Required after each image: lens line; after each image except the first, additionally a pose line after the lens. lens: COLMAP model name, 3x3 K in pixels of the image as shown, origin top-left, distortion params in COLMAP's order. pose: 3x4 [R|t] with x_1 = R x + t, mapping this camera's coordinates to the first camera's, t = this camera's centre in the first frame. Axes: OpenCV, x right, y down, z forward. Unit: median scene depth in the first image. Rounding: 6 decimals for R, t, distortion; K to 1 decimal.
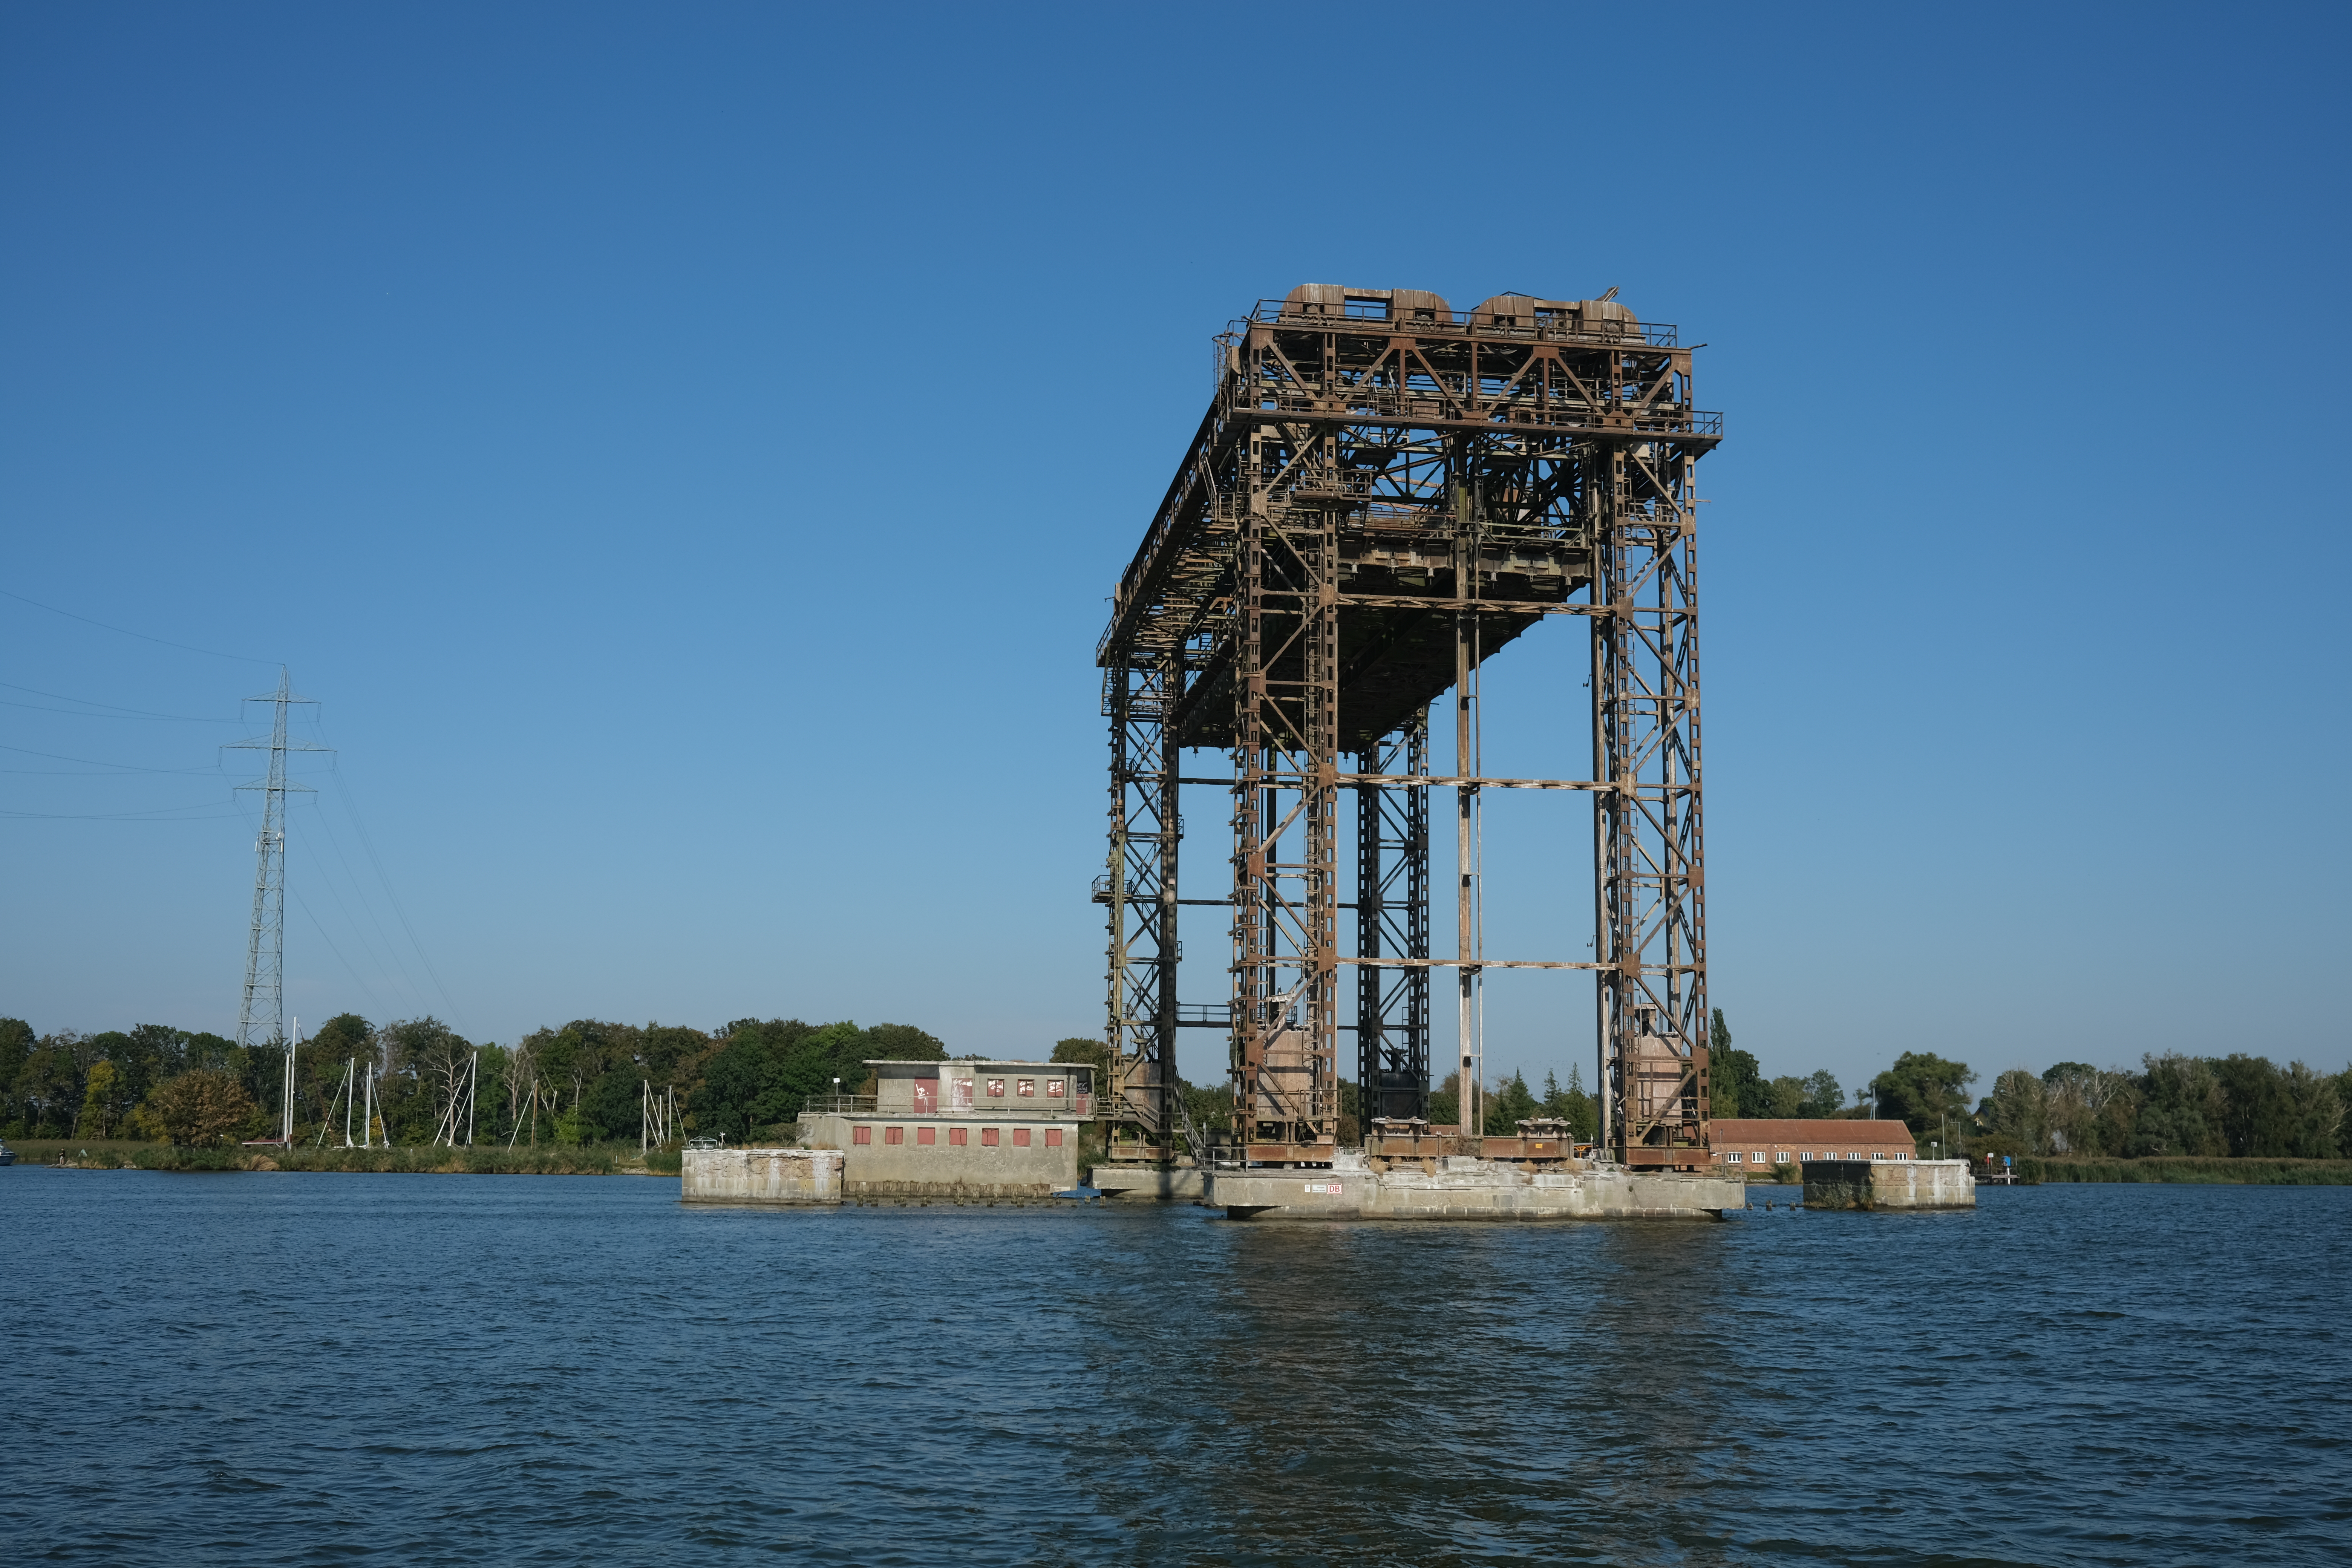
lens RADIAL K [[2384.6, 0, 1187.7], [0, 2384.6, 801.7], [0, 0, 1]] dist [-0.034427, 0.000000]
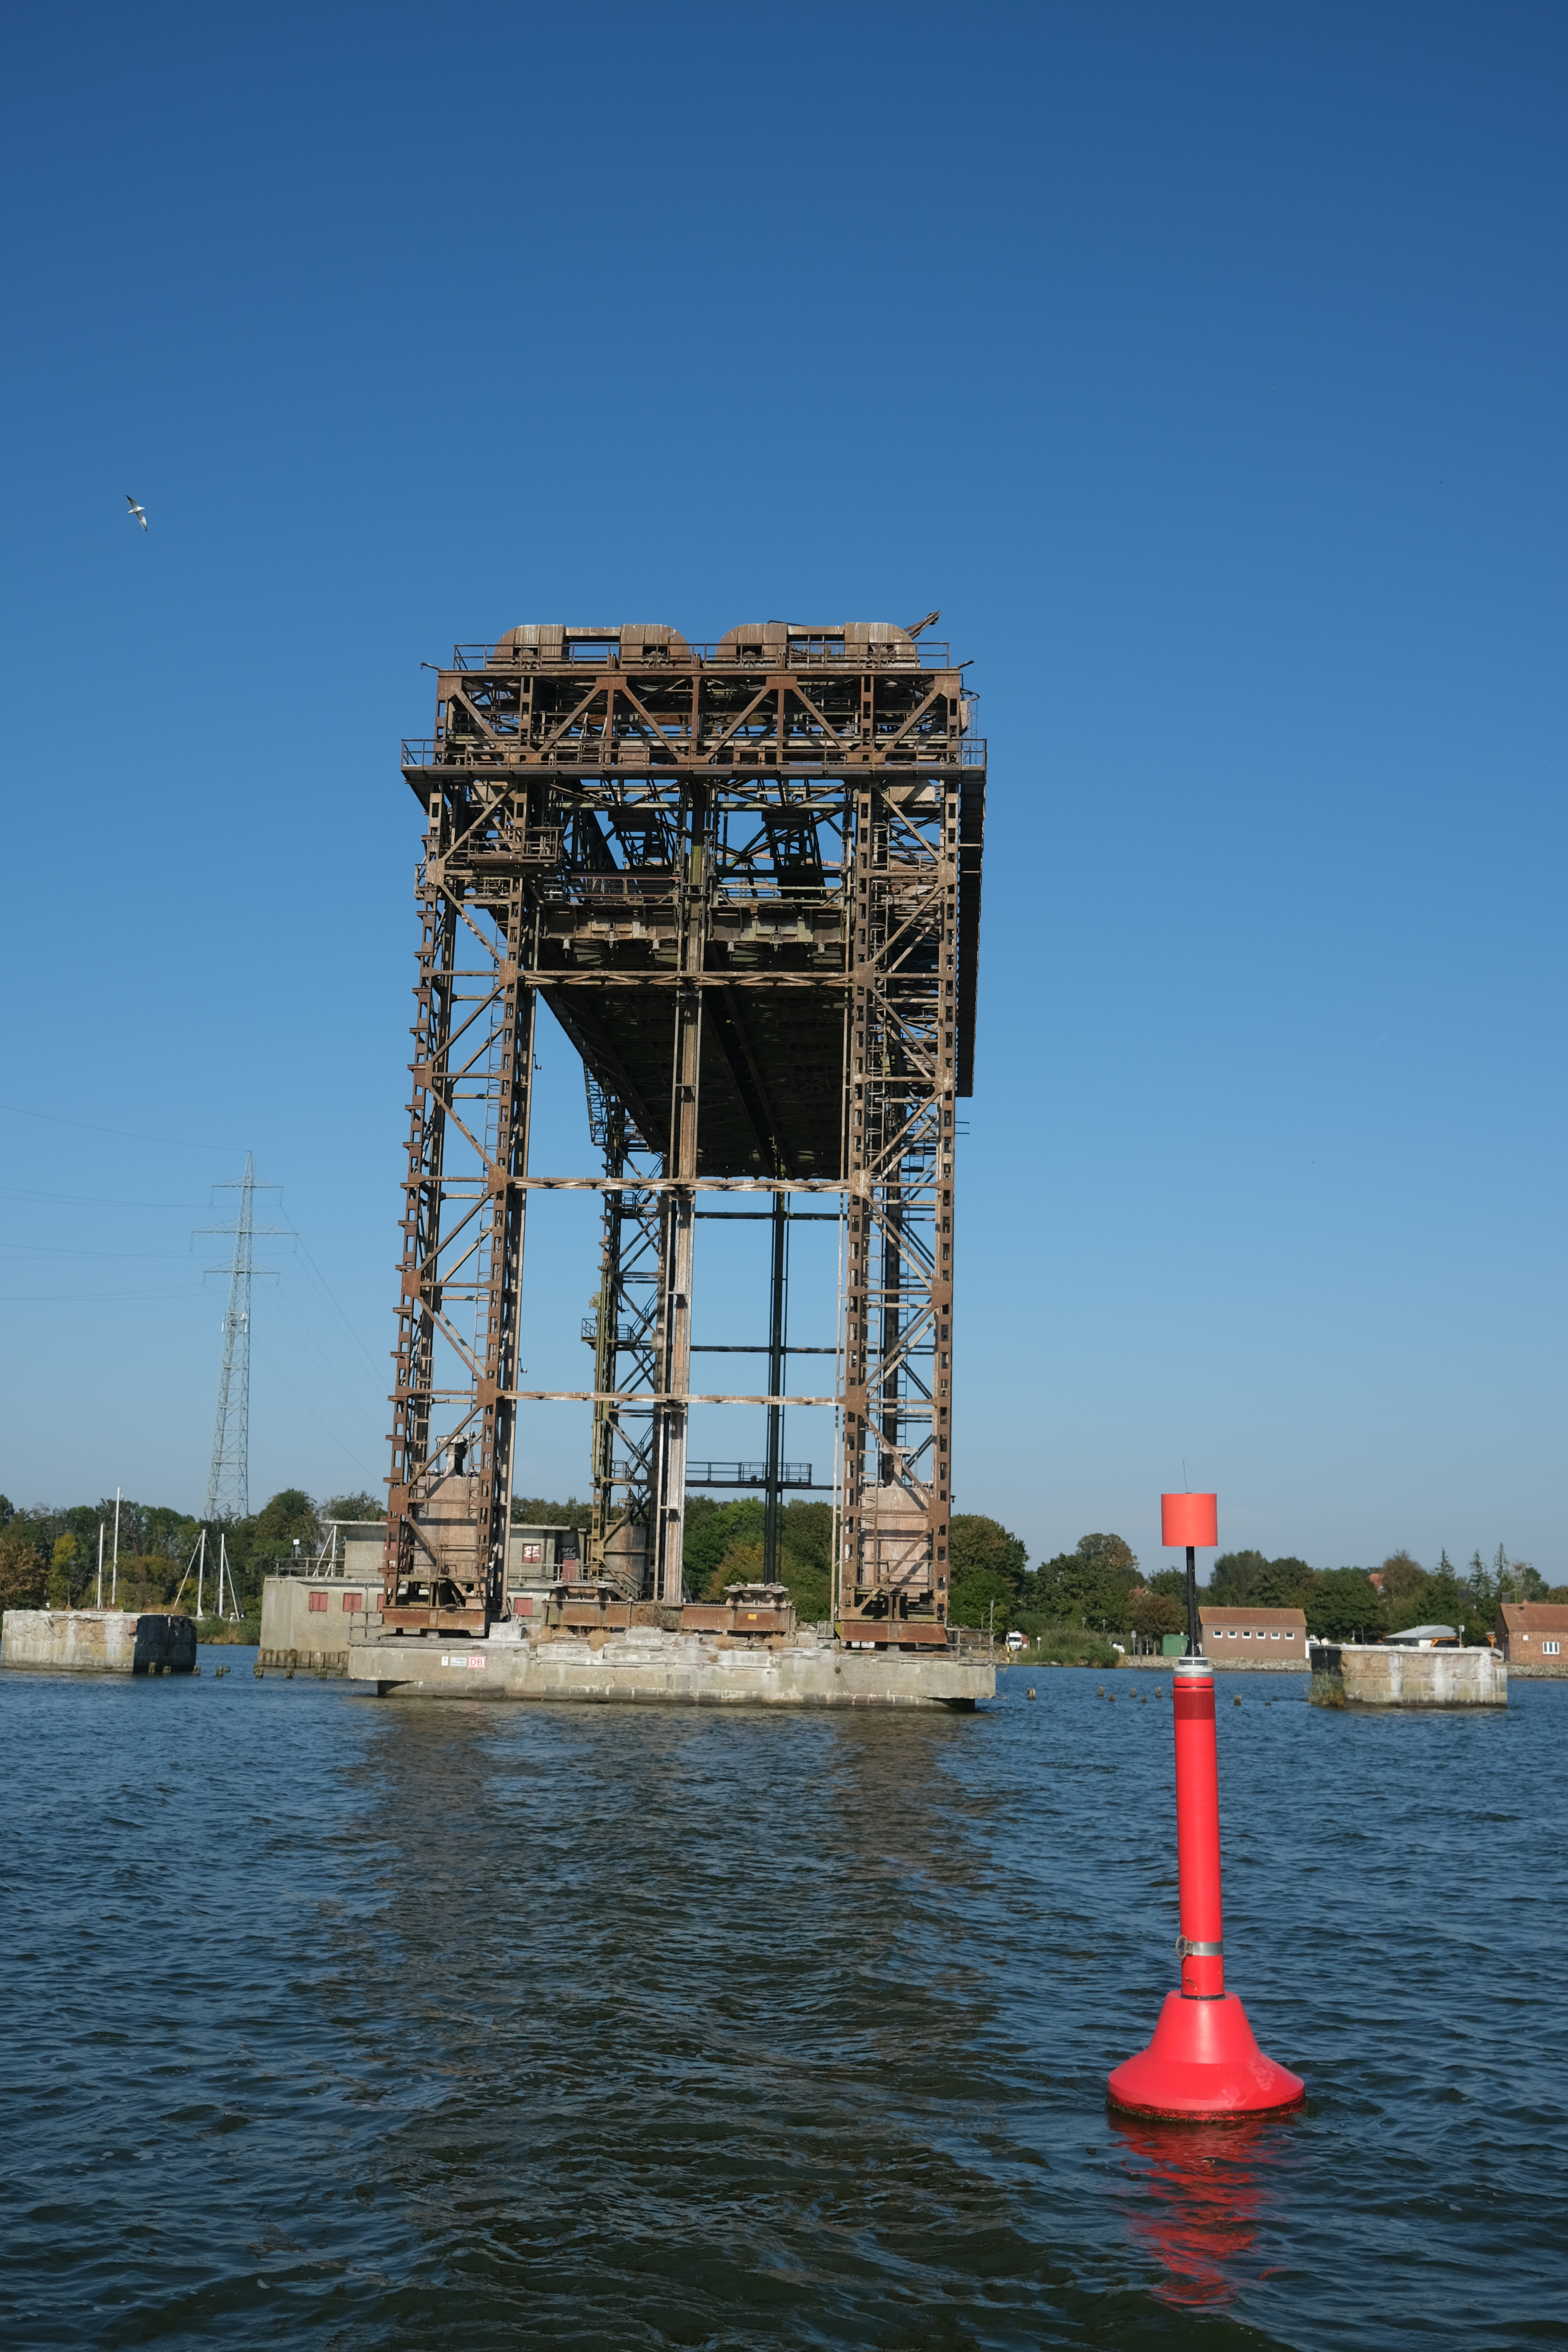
lens RADIAL K [[2384.6, 0, 772.1], [0, 2384.6, 1166.7], [0, 0, 1]] dist [-0.034427, 0.000000]
pose [[0.976319, -0.026175, -0.214746, 0.294021], [0.015493, 0.998564, -0.051276, 0.025947], [0.215780, 0.046735, 0.975323, 0.155454]]
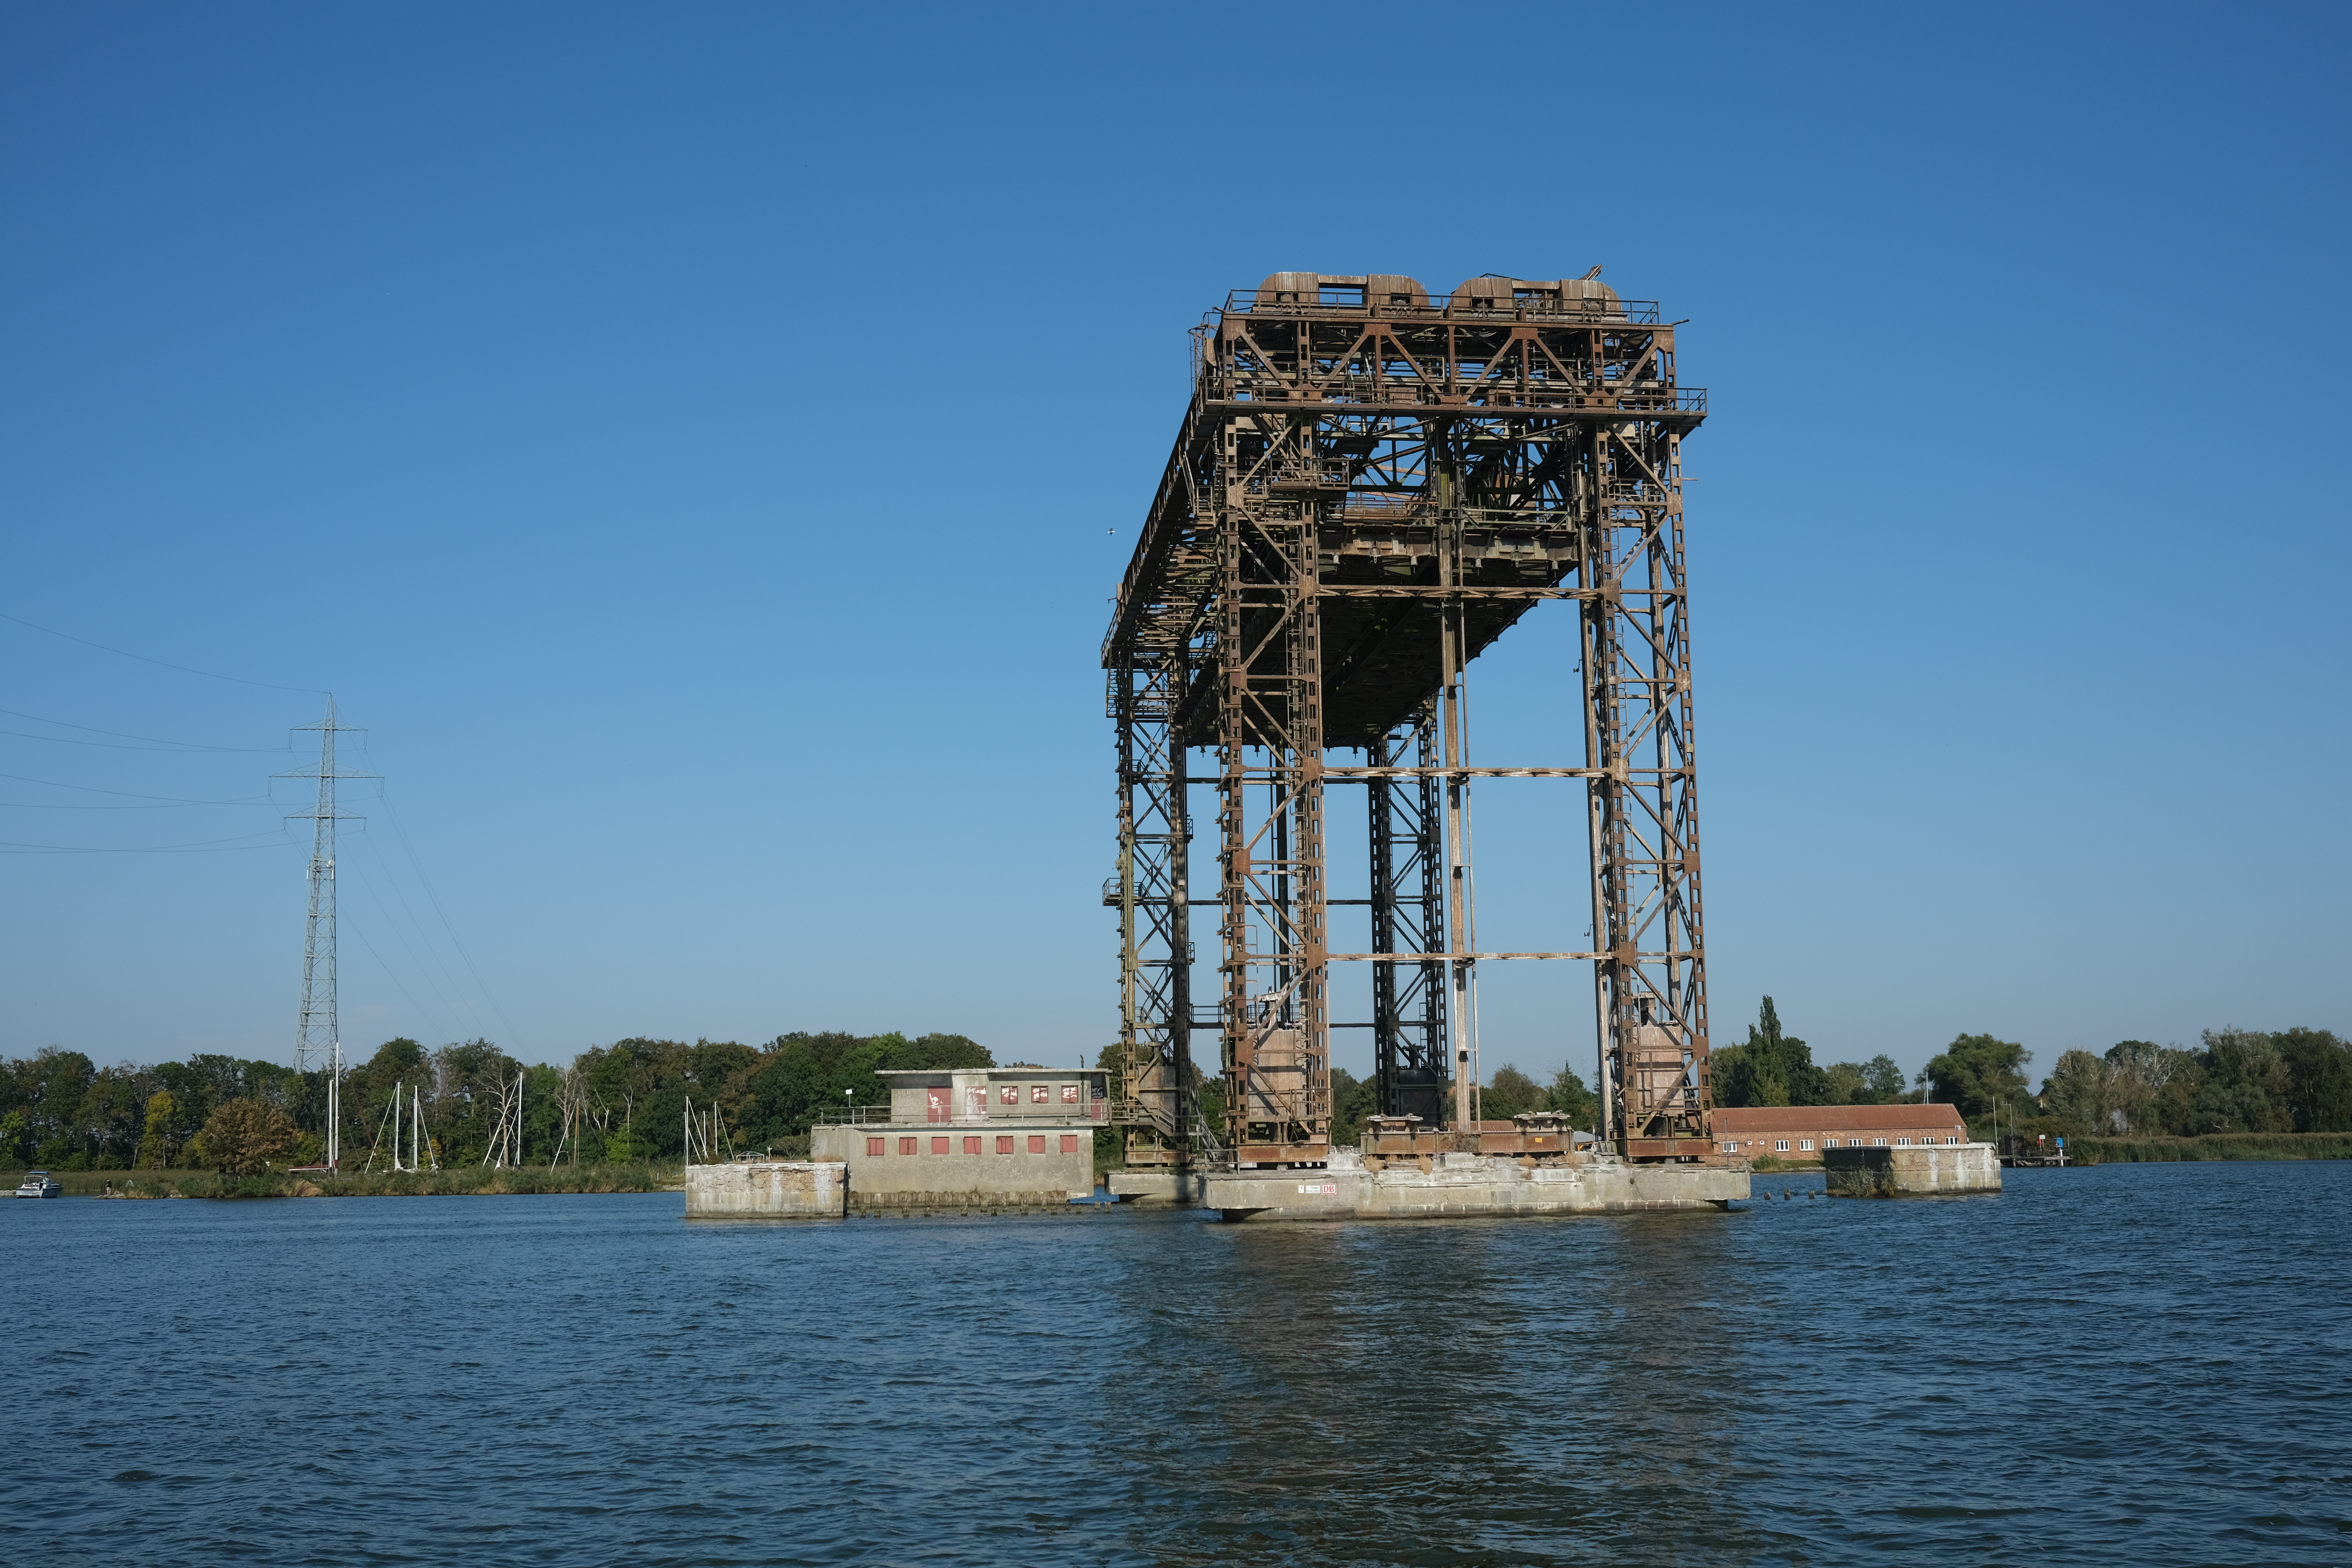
lens RADIAL K [[2384.6, 0, 1183.8], [0, 2384.6, 802.4], [0, 0, 1]] dist [-0.034427, 0.000000]
pose [[0.999240, -0.029050, -0.025983, 0.026751], [0.029026, 0.999578, -0.001294, 0.001971], [0.026010, 0.000539, 0.999662, 0.011604]]
